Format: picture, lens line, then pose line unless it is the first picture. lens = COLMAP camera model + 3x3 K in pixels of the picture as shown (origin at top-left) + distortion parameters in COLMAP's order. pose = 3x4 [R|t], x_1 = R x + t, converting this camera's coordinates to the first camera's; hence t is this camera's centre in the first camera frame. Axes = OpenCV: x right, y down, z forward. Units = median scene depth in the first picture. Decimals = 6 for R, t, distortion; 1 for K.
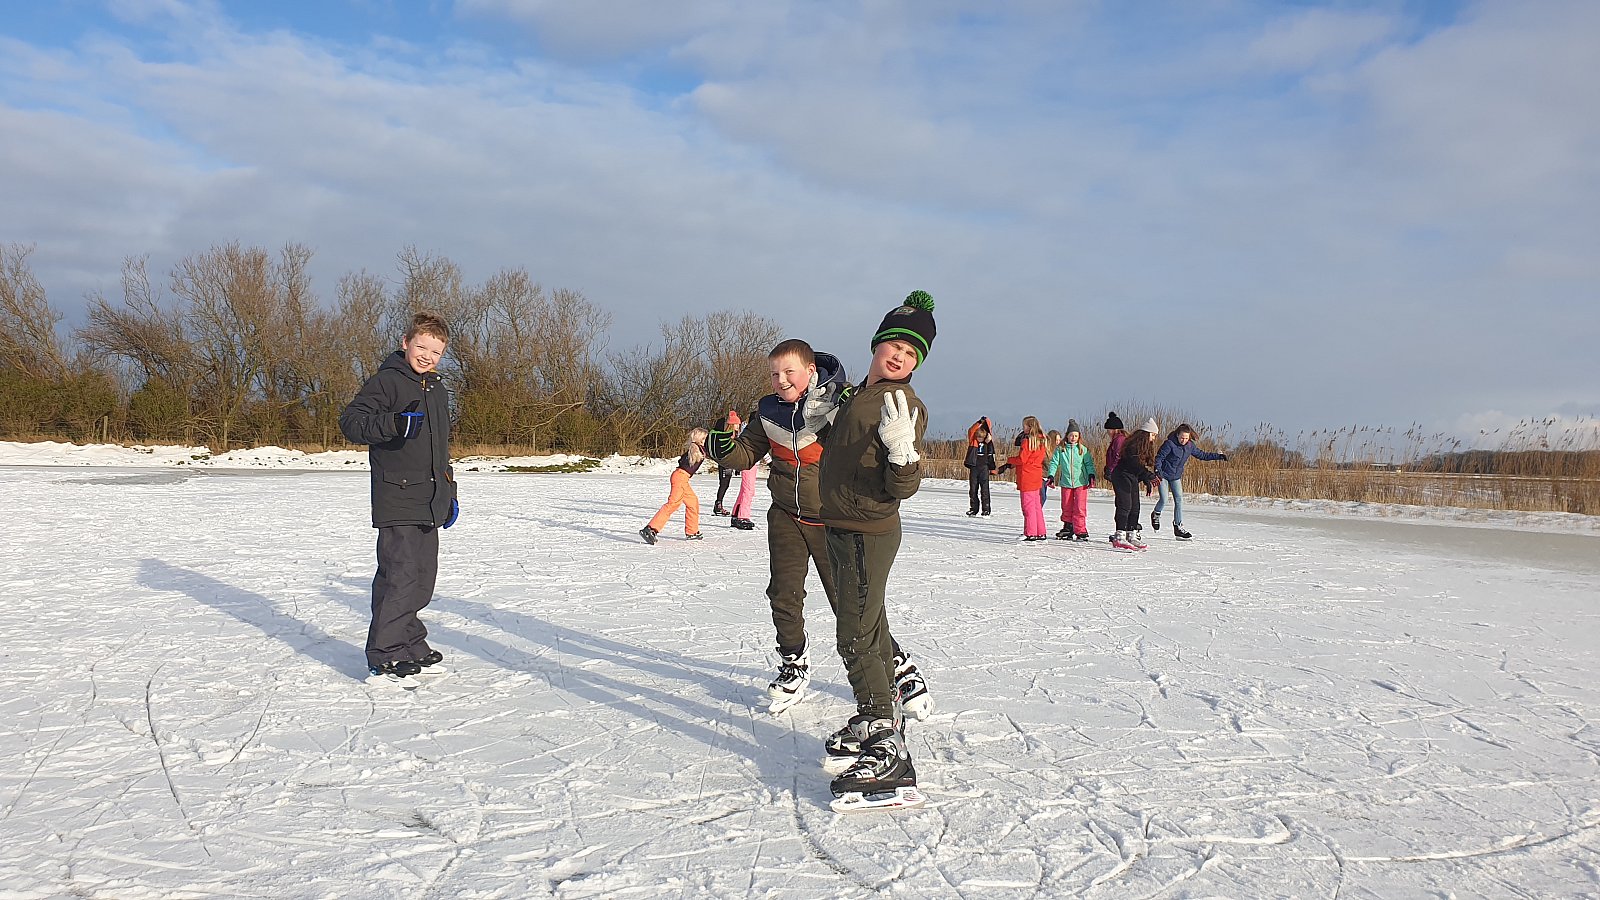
lens RADIAL K [[1180.0, 0, 800.0], [0, 1180.0, 450.0], [0, 0, 1]] dist [-0.002234, -0.001805]
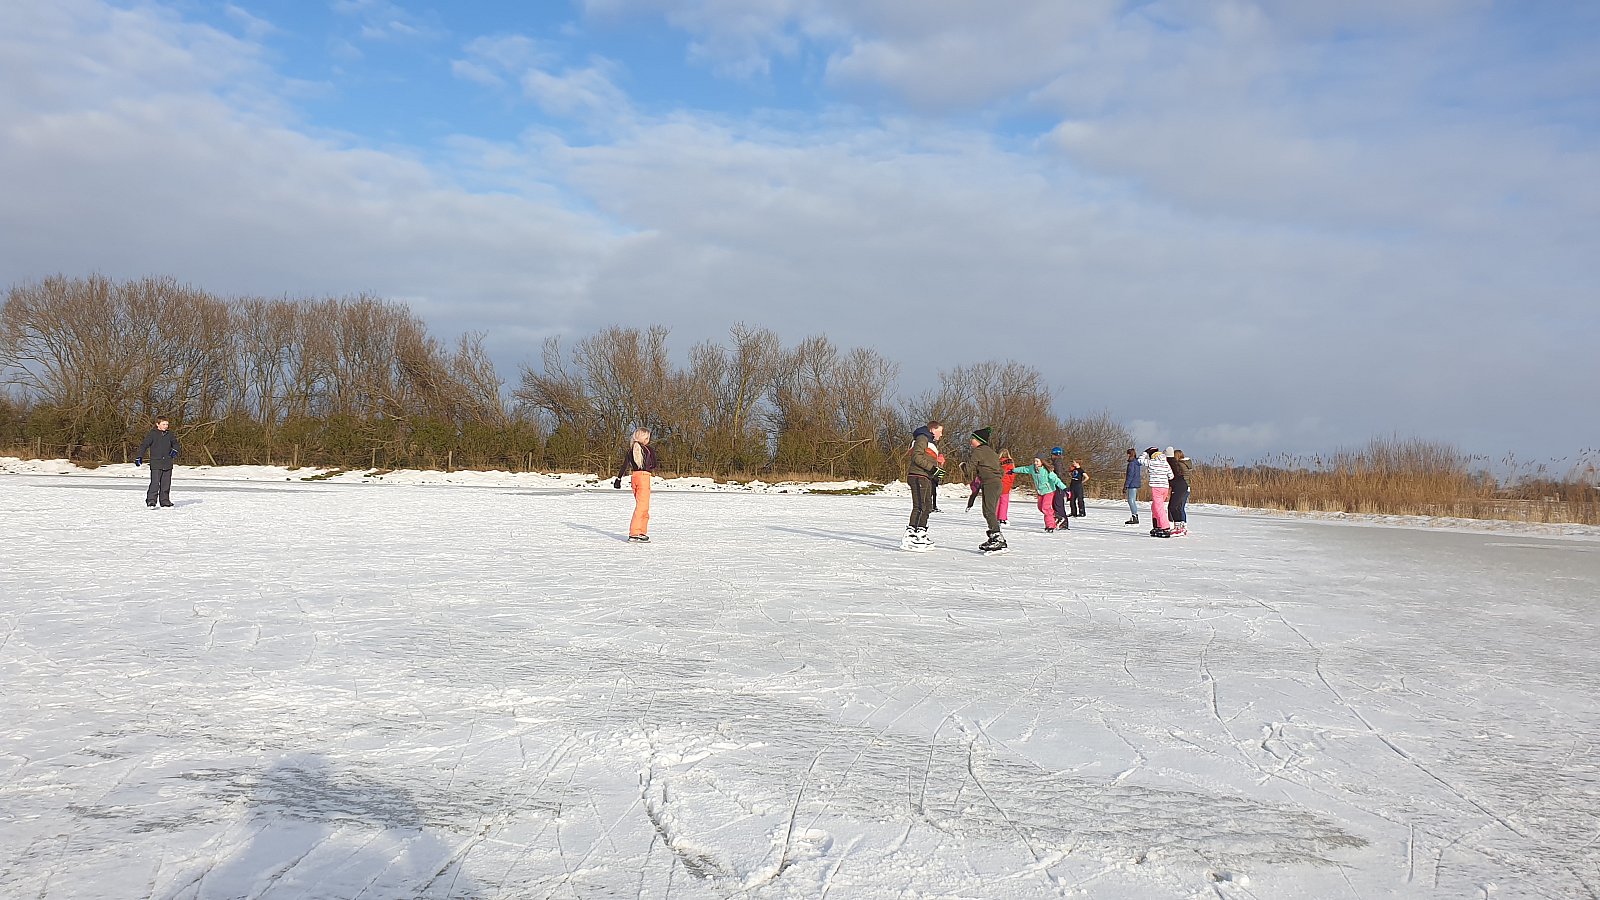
lens RADIAL K [[1226.2, 0, 873.2], [0, 1226.2, 447.6], [0, 0, 1]] dist [-0.009762, -0.005322]
pose [[0.964516, -0.006889, -0.263934, 0.162486], [-0.000732, 0.999586, -0.028766, 0.006054], [0.264022, 0.027938, 0.964112, -0.257082]]
